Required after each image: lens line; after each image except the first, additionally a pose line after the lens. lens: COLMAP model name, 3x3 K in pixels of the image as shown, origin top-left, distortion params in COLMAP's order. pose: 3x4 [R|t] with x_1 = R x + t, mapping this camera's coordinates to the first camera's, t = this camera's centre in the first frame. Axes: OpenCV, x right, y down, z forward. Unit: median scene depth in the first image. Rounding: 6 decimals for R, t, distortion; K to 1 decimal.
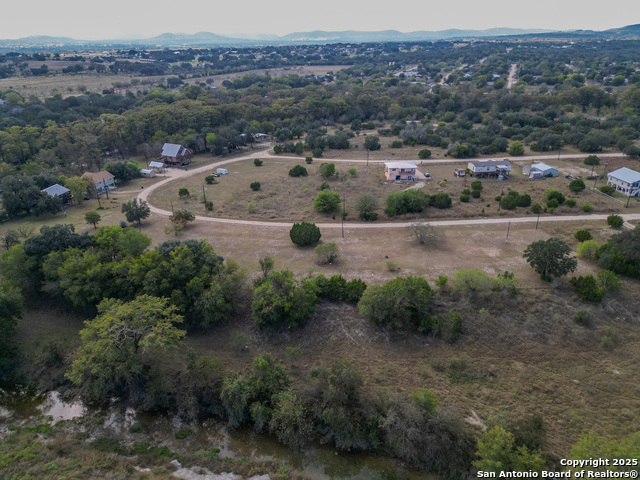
lens RADIAL K [[443.4, 0, 320.0], [0, 443.4, 240.0], [0, 0, 1]] dist [0.058468, -0.053453]
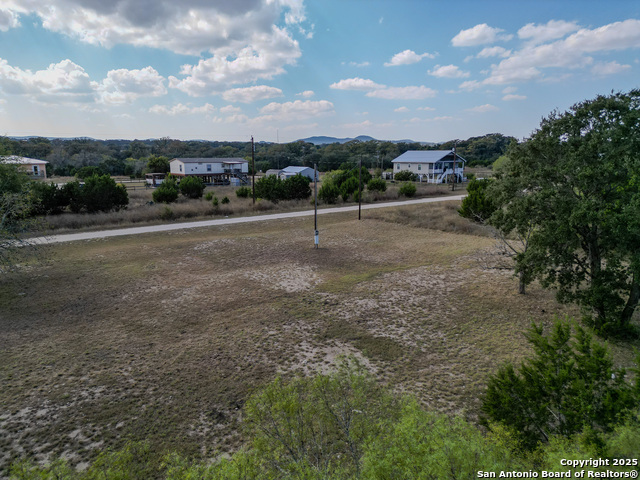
lens RADIAL K [[443.4, 0, 320.0], [0, 443.4, 240.0], [0, 0, 1]] dist [0.058468, -0.053453]
pose [[0.818326, -0.096584, 0.566581, 0.250032], [0.220851, 0.962940, -0.154830, 0.043179], [-0.530630, 0.251831, 0.809329, 0.739991]]
